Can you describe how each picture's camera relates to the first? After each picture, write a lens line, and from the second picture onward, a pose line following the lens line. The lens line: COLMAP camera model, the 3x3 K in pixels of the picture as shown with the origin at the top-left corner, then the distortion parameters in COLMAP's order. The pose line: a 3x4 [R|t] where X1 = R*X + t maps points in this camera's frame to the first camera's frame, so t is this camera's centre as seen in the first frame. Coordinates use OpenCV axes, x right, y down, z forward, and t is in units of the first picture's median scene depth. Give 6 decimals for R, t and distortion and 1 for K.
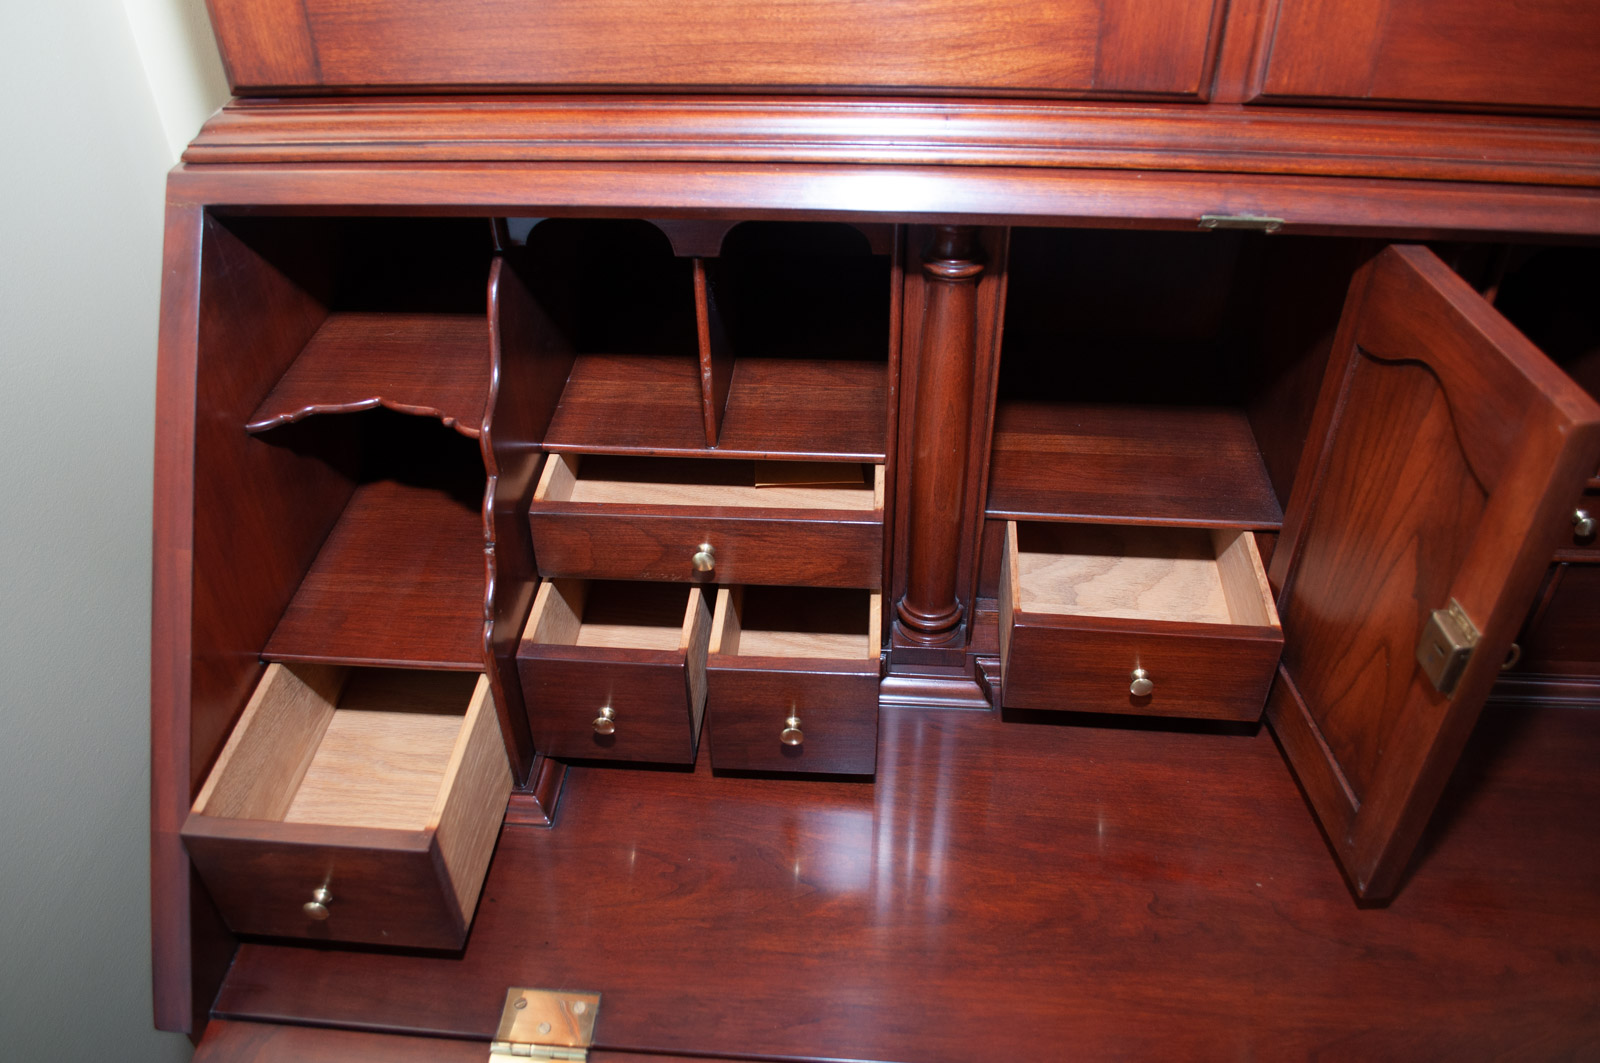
lens RADIAL K [[1256.3, 0, 790.6], [0, 1256.3, 533.9], [0, 0, 1]] dist [-0.083648, 0.000911]
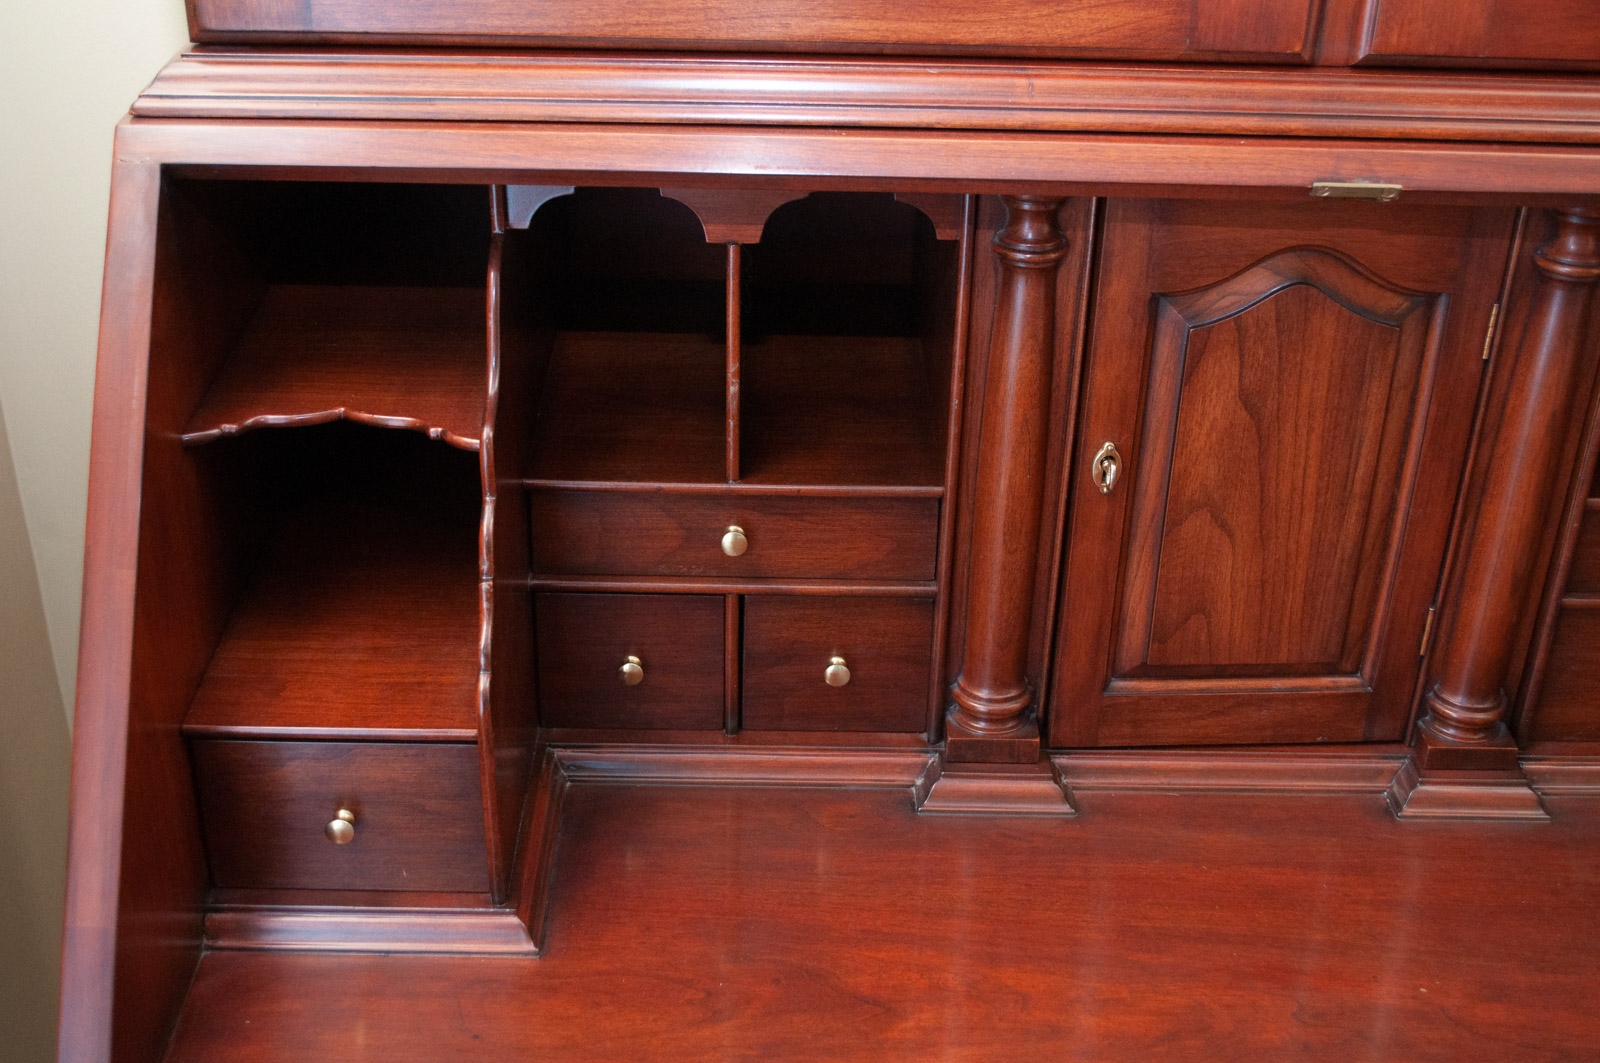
lens RADIAL K [[1970.7, 0, 799.4], [0, 1970.7, 527.8], [0, 0, 1]] dist [-0.039514, 0.000000]
pose [[0.995633, -0.007043, 0.093086, -0.170636], [0.021801, 0.987119, -0.158496, 0.202806], [-0.090771, 0.159833, 0.982962, -0.326155]]
